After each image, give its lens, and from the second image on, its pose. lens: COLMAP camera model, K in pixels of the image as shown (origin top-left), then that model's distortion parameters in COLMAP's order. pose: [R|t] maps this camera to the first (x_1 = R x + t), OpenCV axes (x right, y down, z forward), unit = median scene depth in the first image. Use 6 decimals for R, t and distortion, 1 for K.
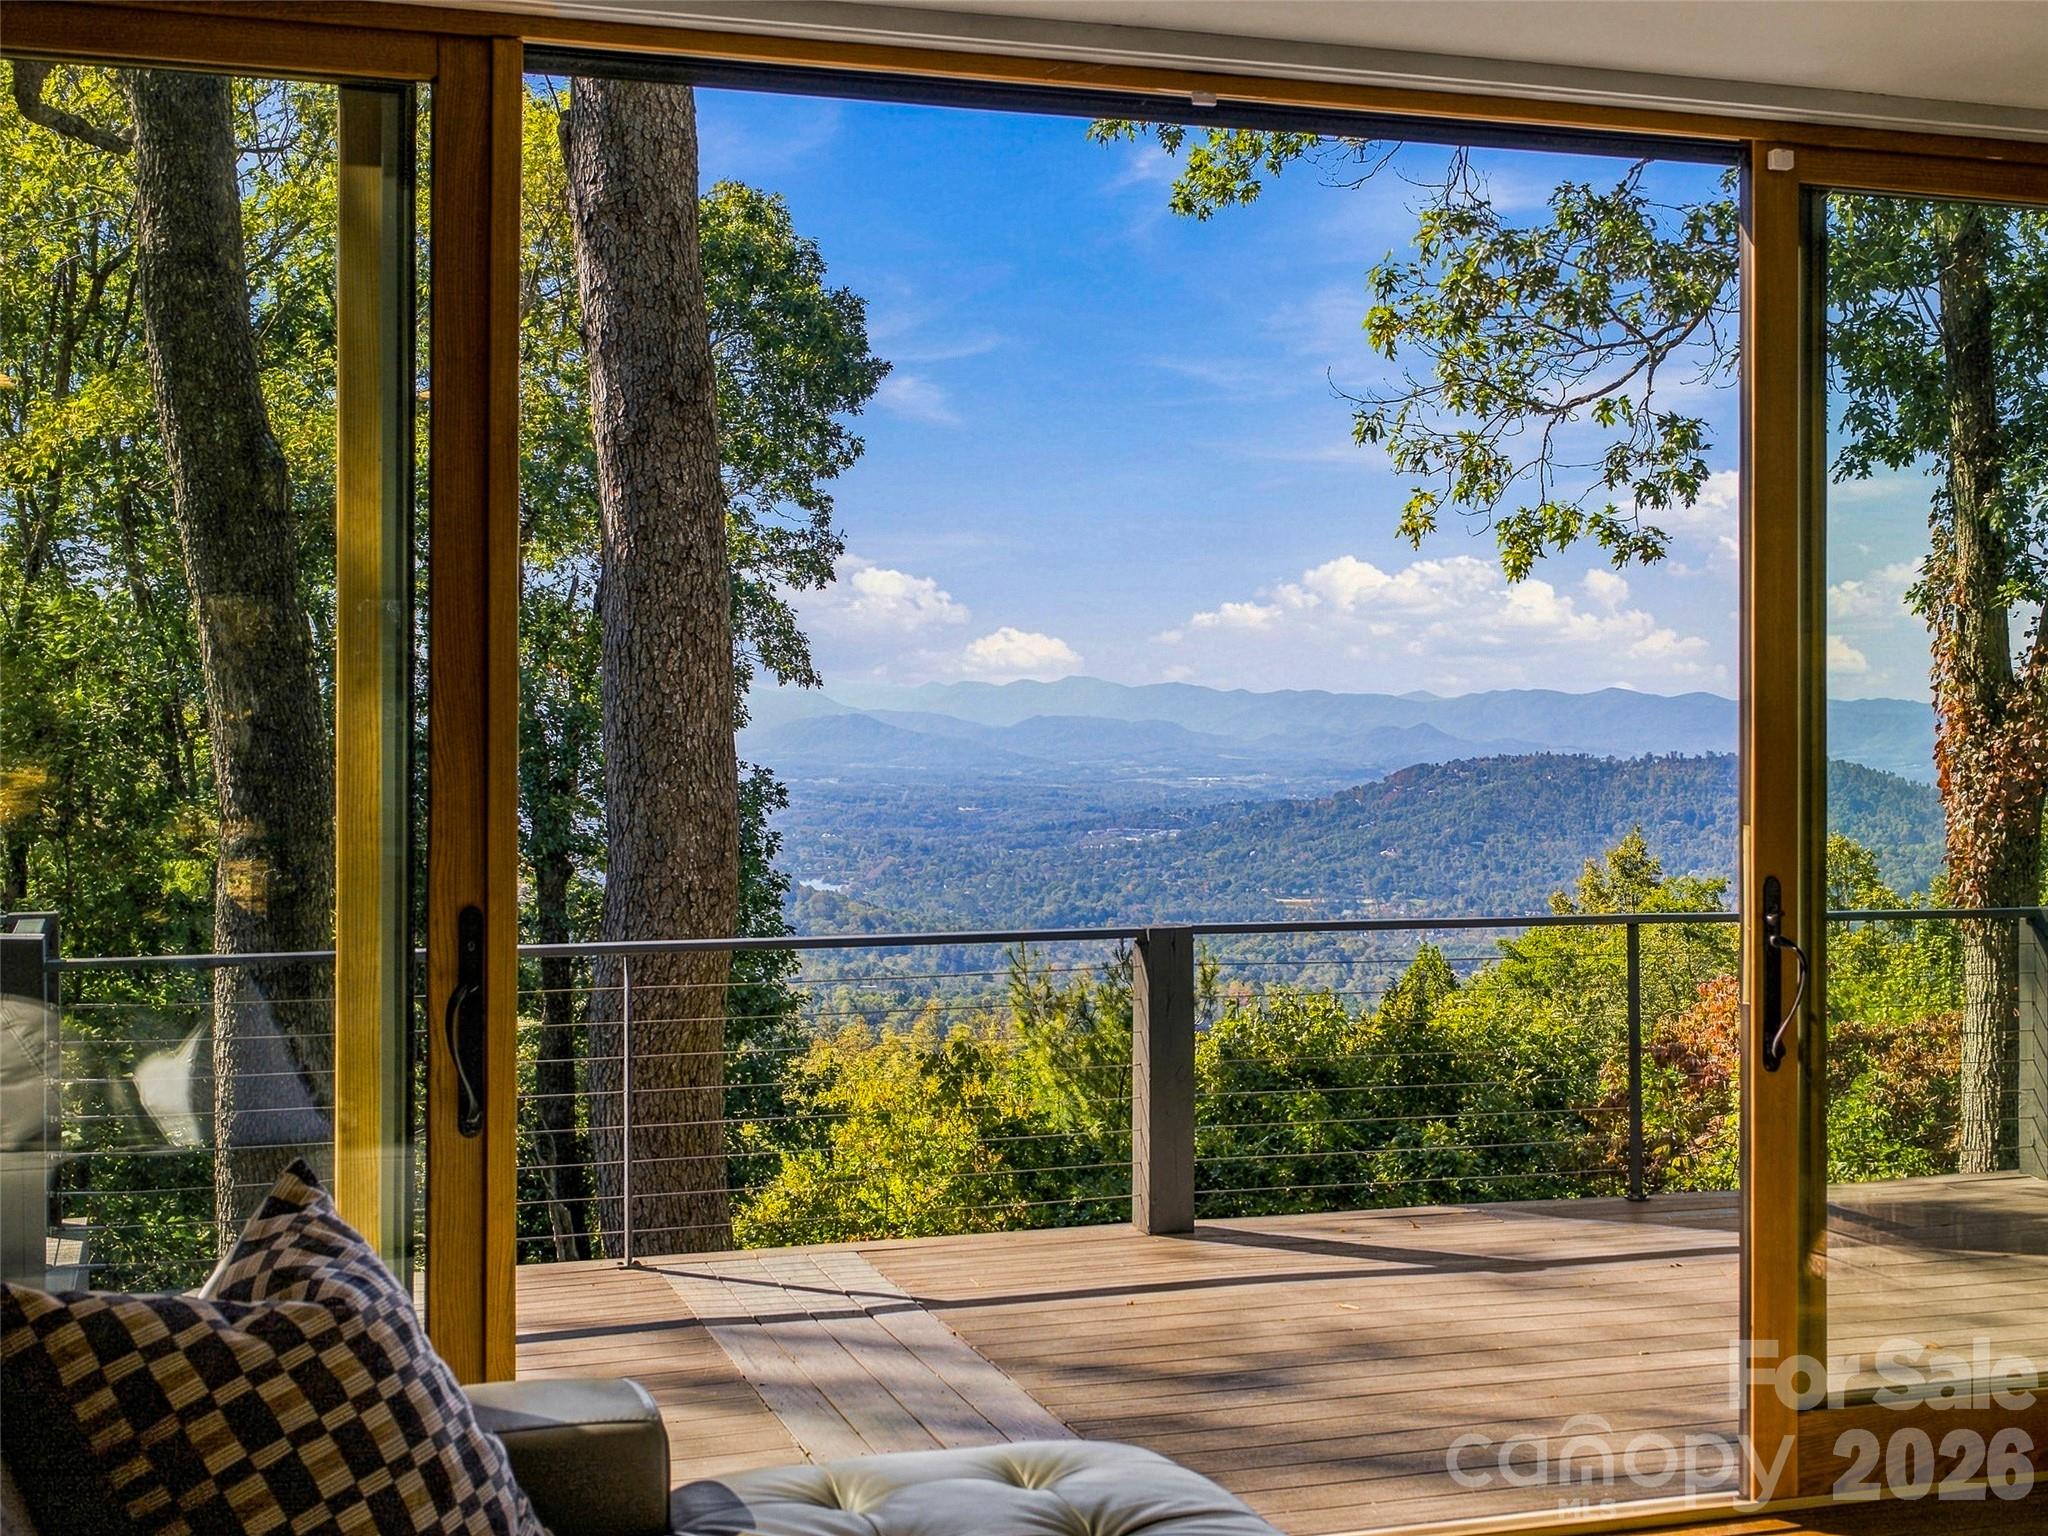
lens RADIAL K [[2544.2, 0, 1024.0], [0, 2544.2, 768.0], [0, 0, 1]] dist [0.017993, 0.011809]
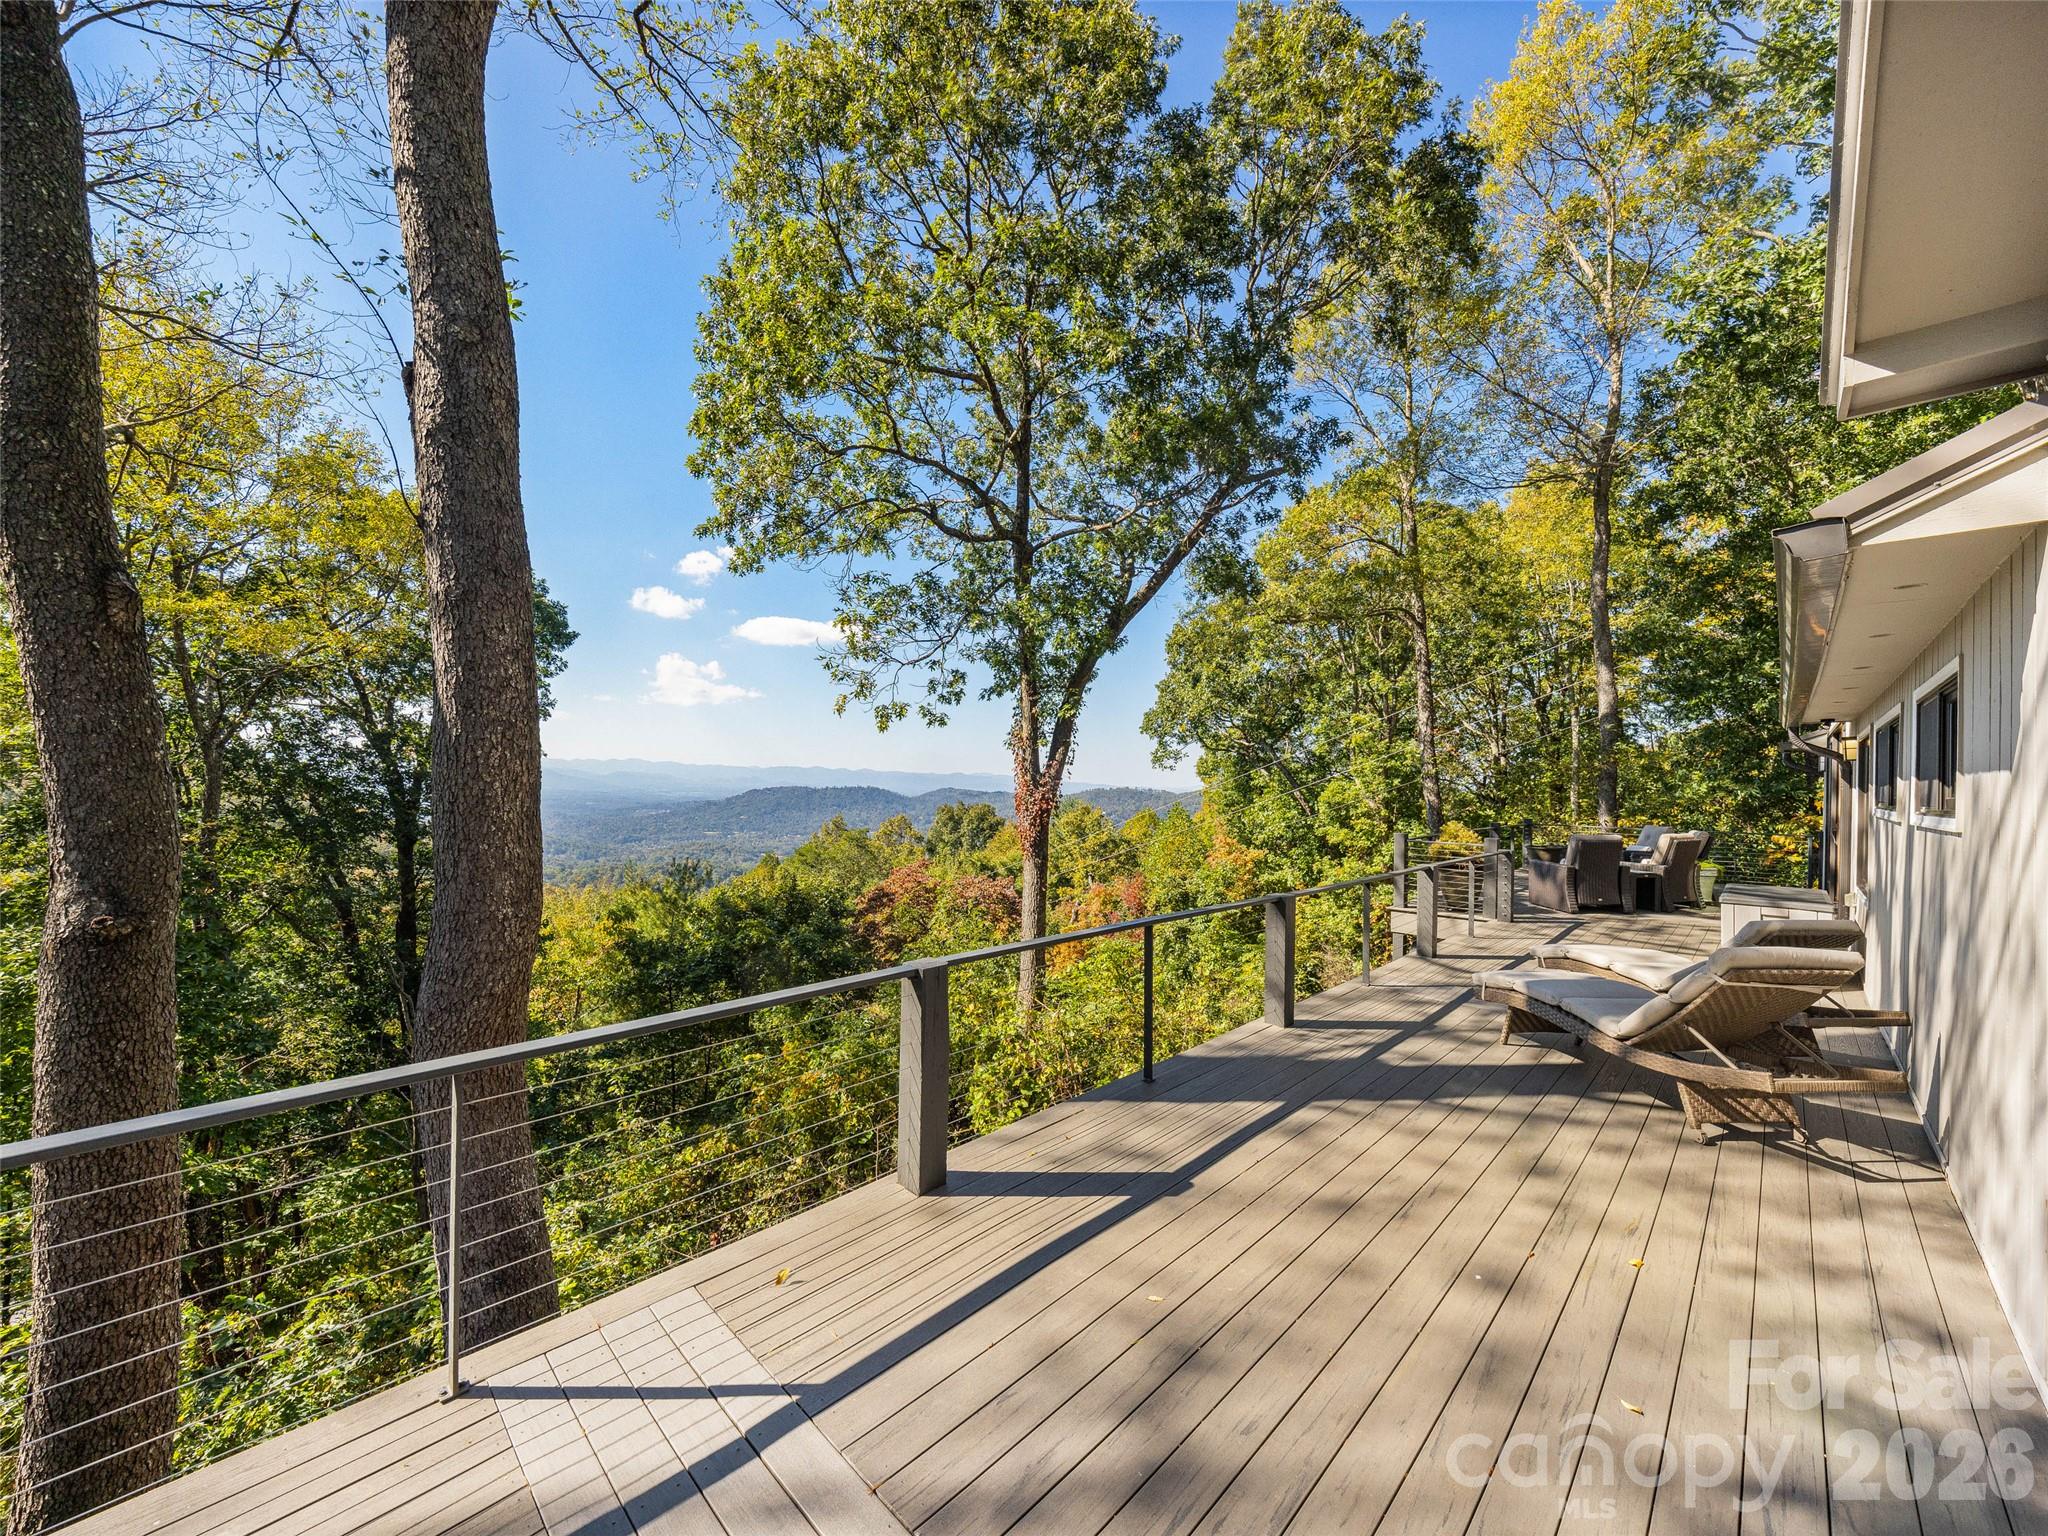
lens RADIAL K [[777.2, 0, 1012.7], [0, 777.2, 784.1], [0, 0, 1]] dist [-0.001626, -0.000137]
pose [[0.888750, 0.010928, 0.458262, -0.039455], [-0.007165, 0.999925, -0.009949, -0.013384], [-0.458336, 0.005559, 0.888761, 0.239098]]
